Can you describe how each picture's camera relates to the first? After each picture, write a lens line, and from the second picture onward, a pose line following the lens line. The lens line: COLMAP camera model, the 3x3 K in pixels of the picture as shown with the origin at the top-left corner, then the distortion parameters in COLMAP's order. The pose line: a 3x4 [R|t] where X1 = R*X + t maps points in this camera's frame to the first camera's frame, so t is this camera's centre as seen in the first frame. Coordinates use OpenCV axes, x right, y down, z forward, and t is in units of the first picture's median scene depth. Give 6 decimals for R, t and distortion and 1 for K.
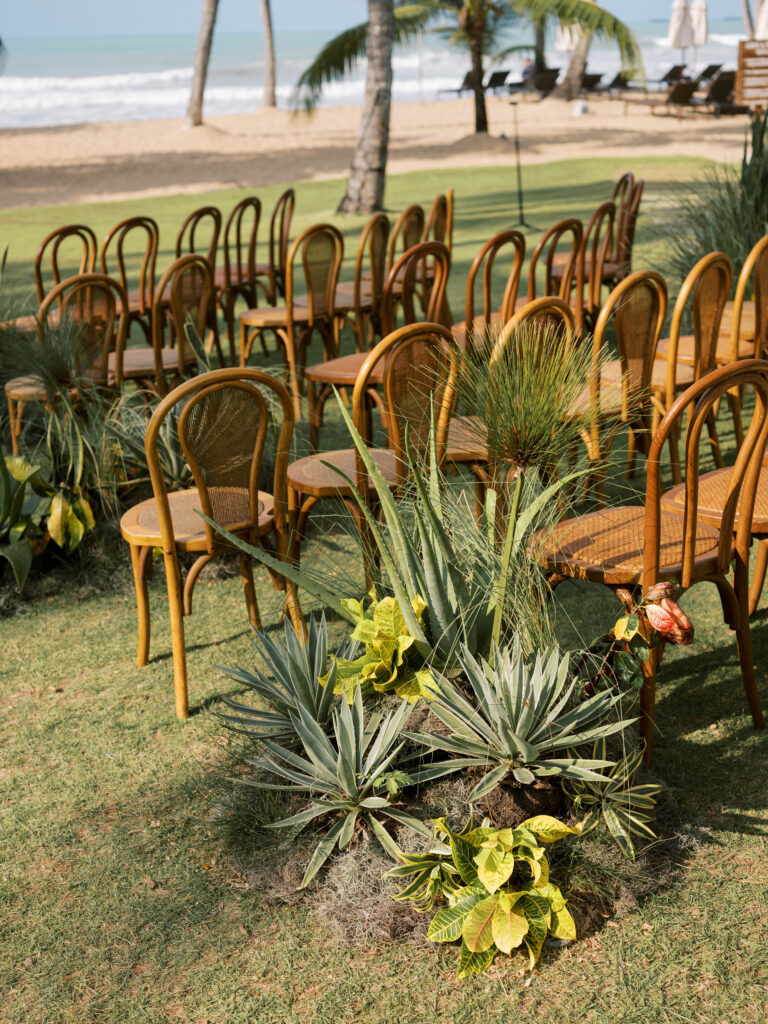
lens RADIAL K [[1447.8, 0, 384.0], [0, 1447.8, 512.0], [0, 0, 1]] dist [0.012477, 0.040013]
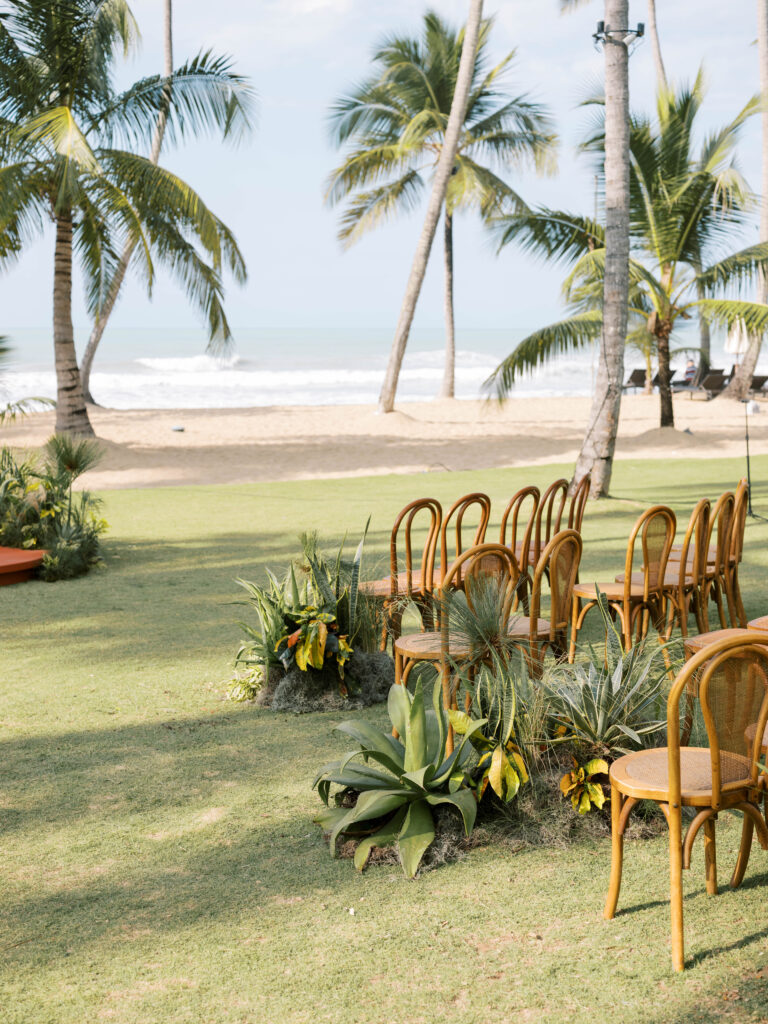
lens RADIAL K [[1447.8, 0, 384.0], [0, 1447.8, 512.0], [0, 0, 1]] dist [0.012477, 0.040013]
pose [[0.996189, 0.037957, -0.078526, -0.157947], [-0.052368, 0.980287, -0.190510, 0.017027], [0.069747, 0.193897, 0.978539, -0.047269]]
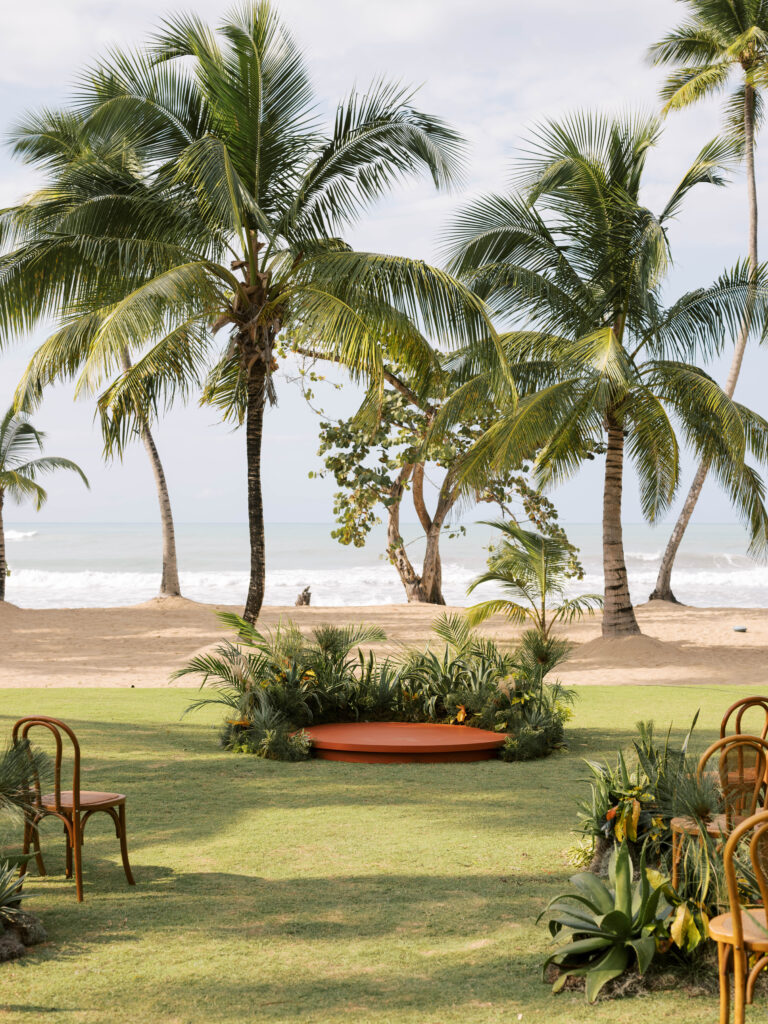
lens RADIAL K [[1525.5, 0, 384.3], [0, 1525.5, 539.4], [0, 0, 1]] dist [0.007319, -0.004116]
pose [[0.866158, 0.028516, -0.498956, 0.132874], [-0.175465, 0.952168, -0.250178, 0.042043], [0.467956, 0.304243, 0.829731, -0.200059]]
